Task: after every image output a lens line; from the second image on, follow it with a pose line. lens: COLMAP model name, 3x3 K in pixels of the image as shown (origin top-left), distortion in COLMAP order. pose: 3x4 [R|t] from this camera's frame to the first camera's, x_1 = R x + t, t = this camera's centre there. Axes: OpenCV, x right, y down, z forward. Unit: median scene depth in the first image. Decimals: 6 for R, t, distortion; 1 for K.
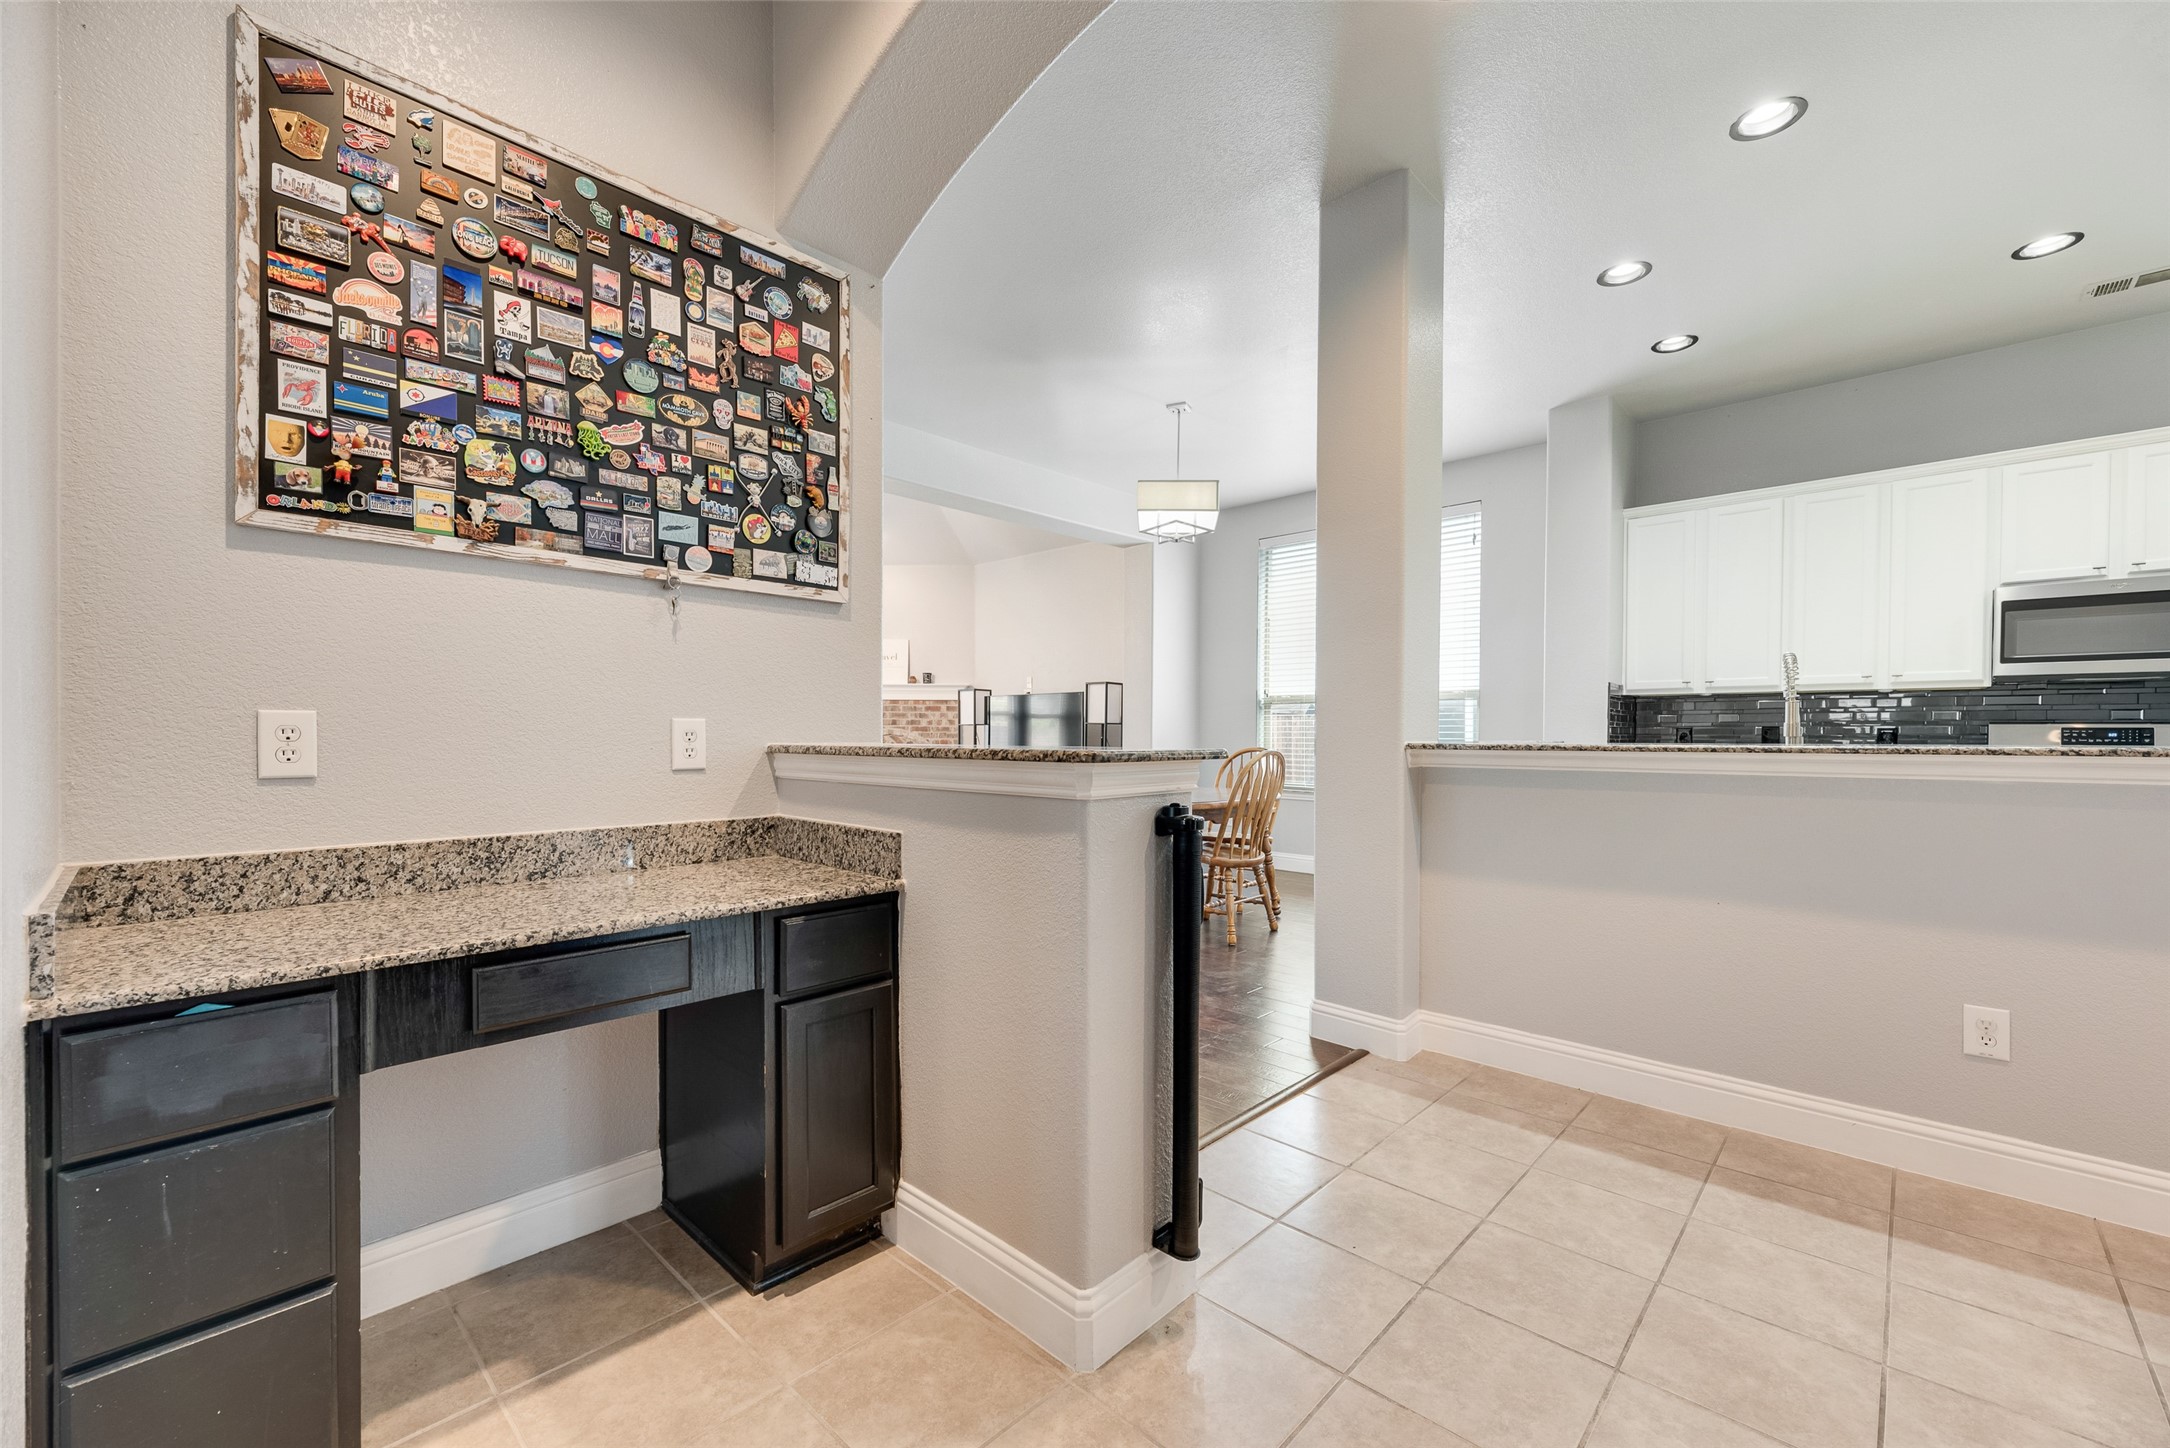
lens RADIAL K [[869.2, 0, 1086.6], [0, 869.2, 736.6], [0, 0, 1]] dist [0.000796, -0.000015]
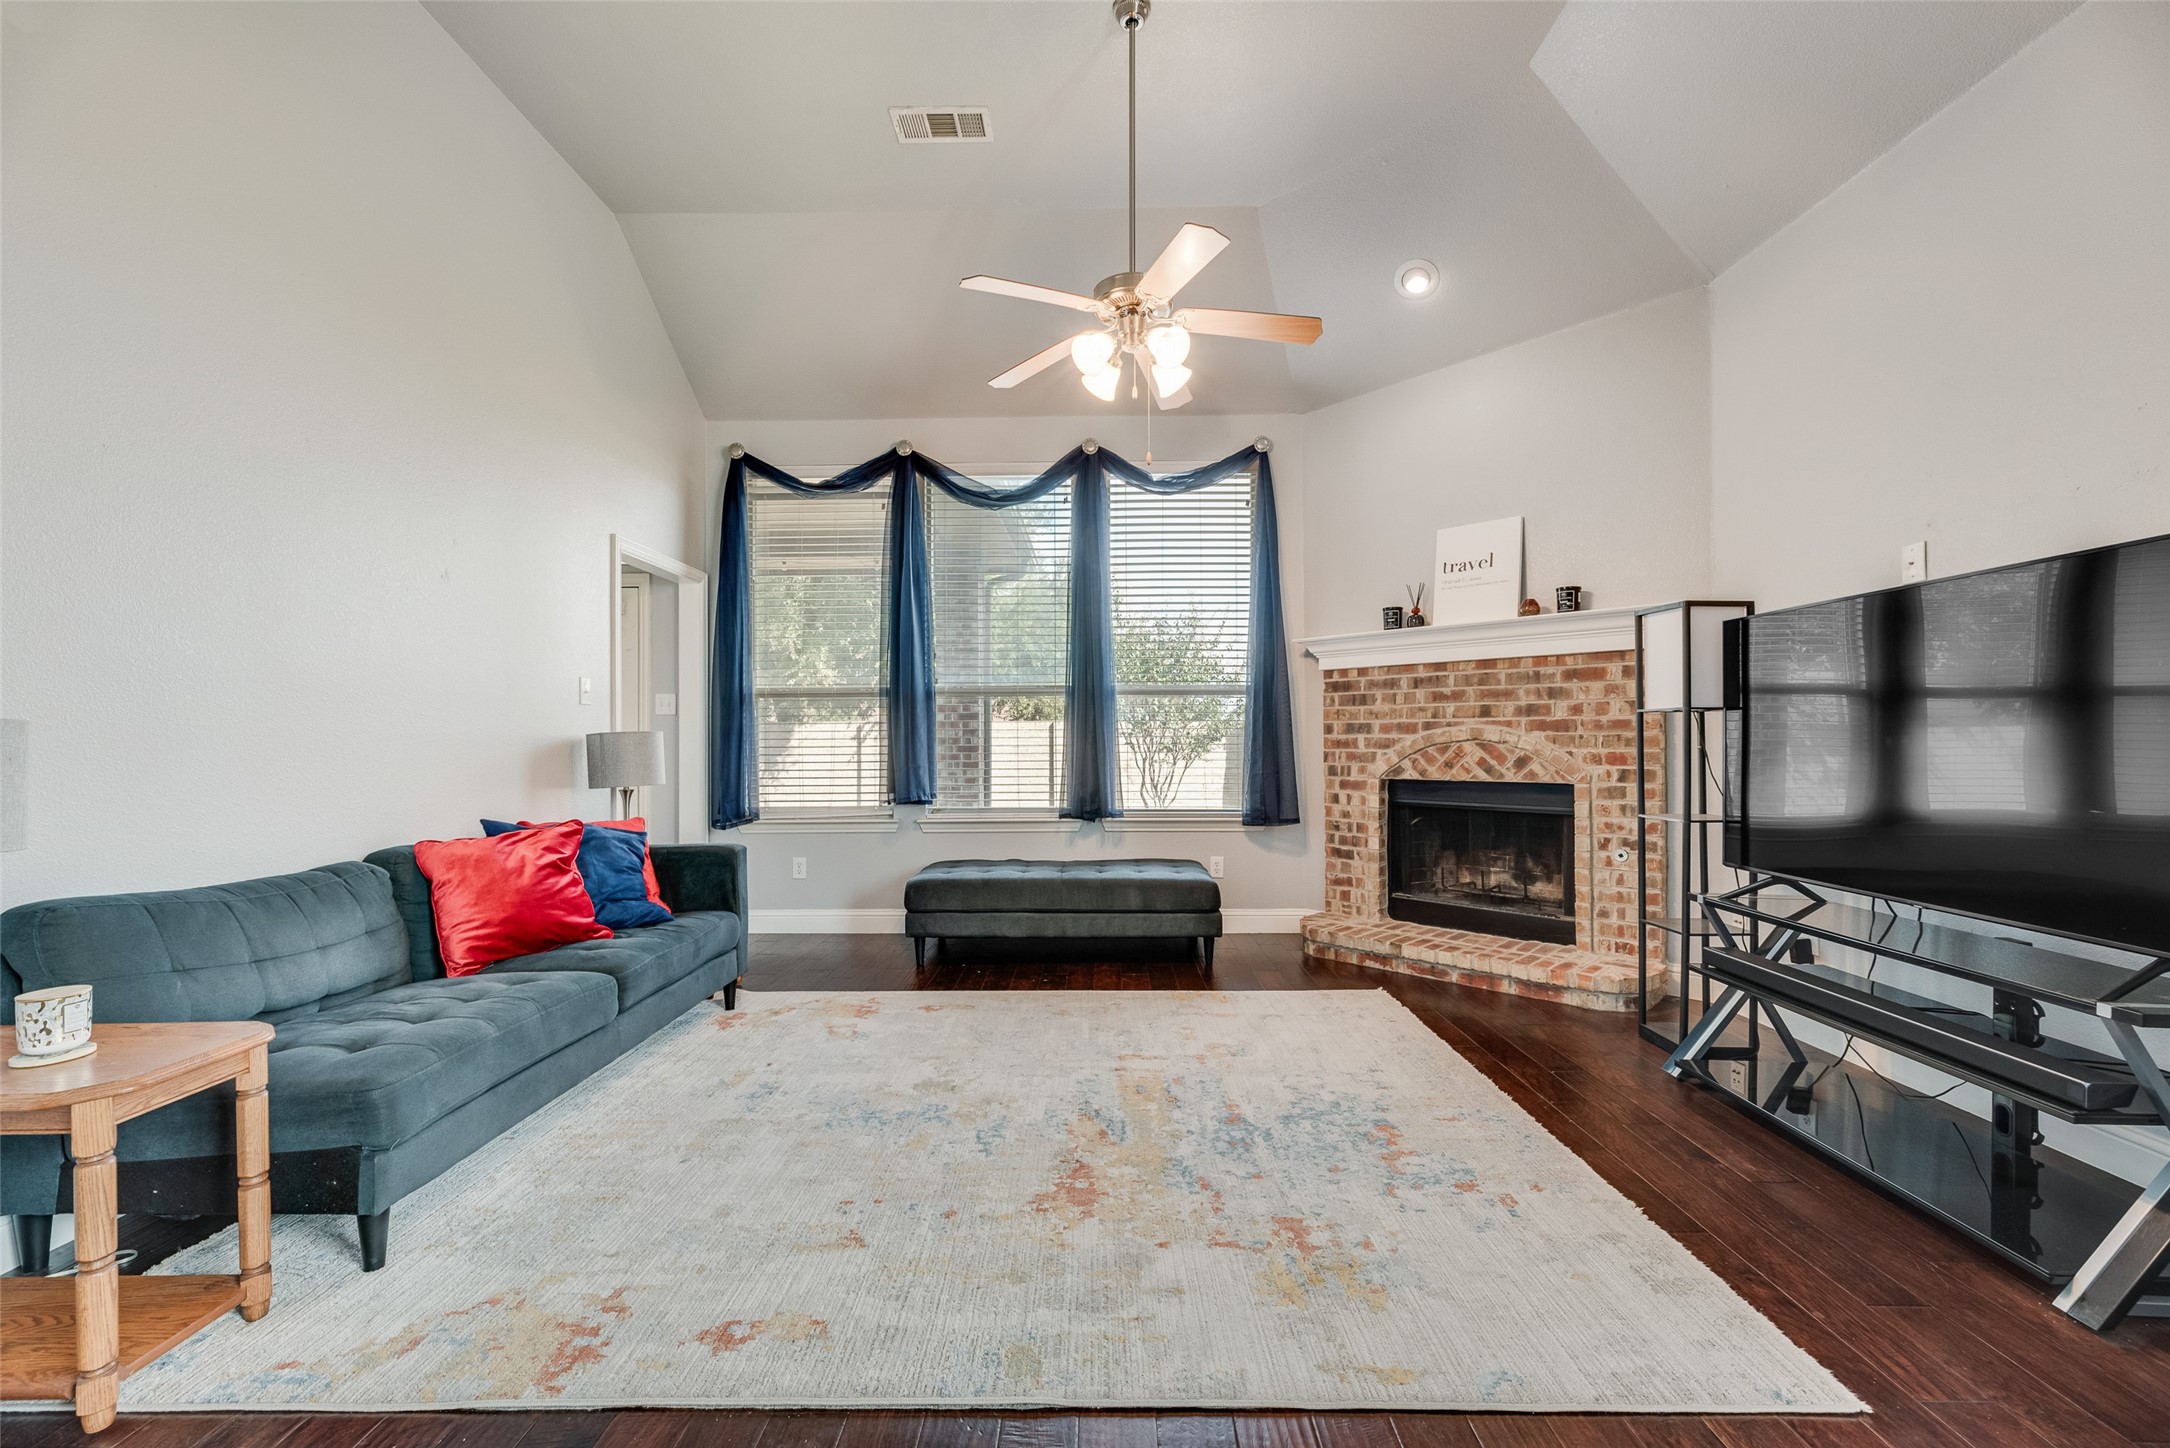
lens RADIAL K [[869.2, 0, 1086.6], [0, 869.2, 736.6], [0, 0, 1]] dist [0.000796, -0.000015]
pose [[0.676458, -0.005117, -0.736464, -0.036680], [0.001027, 0.999981, -0.006004, -0.001278], [0.736481, 0.003305, 0.676451, 0.560620]]
